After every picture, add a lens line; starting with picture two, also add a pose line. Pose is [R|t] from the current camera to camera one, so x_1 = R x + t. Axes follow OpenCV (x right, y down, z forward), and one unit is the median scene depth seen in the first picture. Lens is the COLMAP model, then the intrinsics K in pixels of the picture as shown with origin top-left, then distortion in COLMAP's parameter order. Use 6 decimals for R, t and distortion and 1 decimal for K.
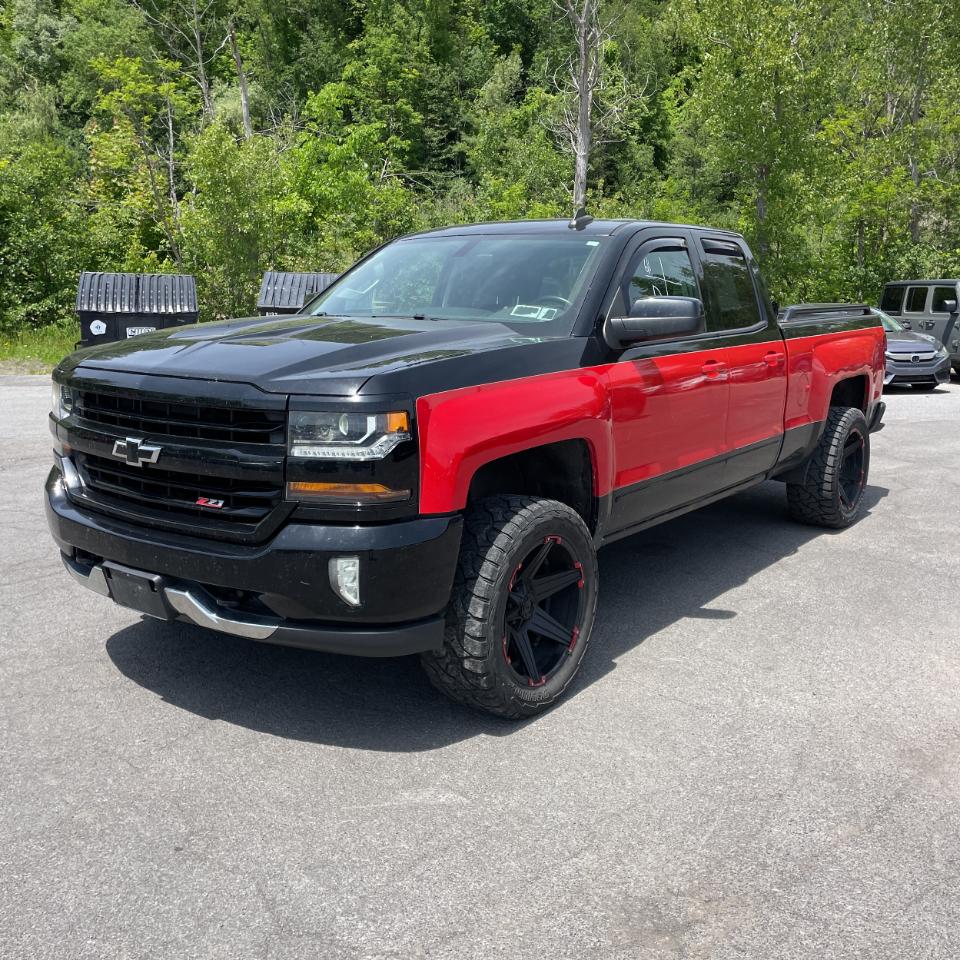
lens RADIAL K [[969.3, 0, 489.5], [0, 969.3, 463.0], [0, 0, 1]] dist [0.082749, -0.110057]
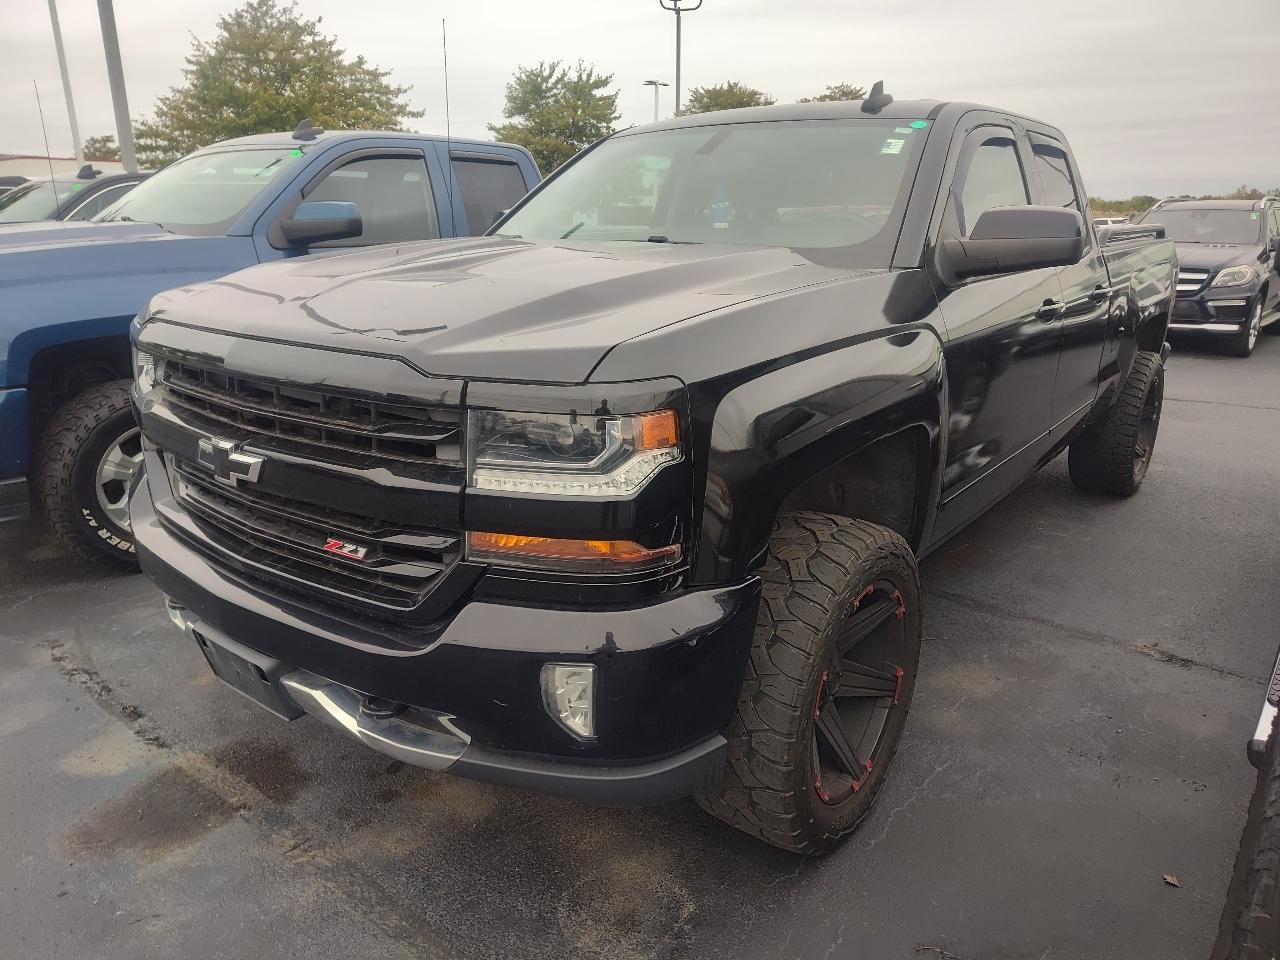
lens RADIAL K [[881.6, 0, 640.0], [0, 881.6, 480.0], [0, 0, 1]] dist [0.027179, -0.001034]
pose [[0.999652, 0.006006, -0.025703, -0.086598], [-0.002991, 0.993273, 0.115757, -0.067415], [0.026225, -0.115640, 0.992945, 0.456894]]
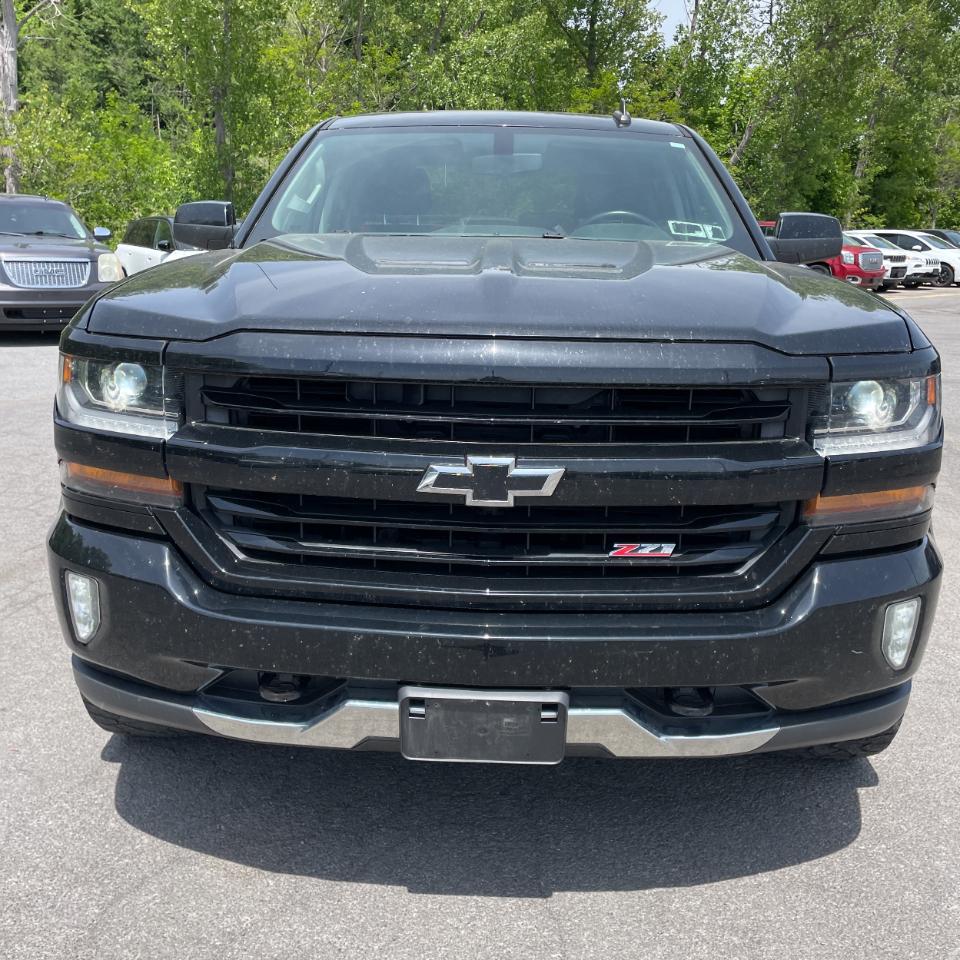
lens RADIAL K [[969.3, 0, 489.5], [0, 969.3, 463.0], [0, 0, 1]] dist [0.082749, -0.110057]
pose [[0.819862, -0.120064, 0.559831, -0.681326], [0.083678, 0.992394, 0.090288, -0.071873], [-0.566414, -0.027177, 0.823673, 0.571117]]
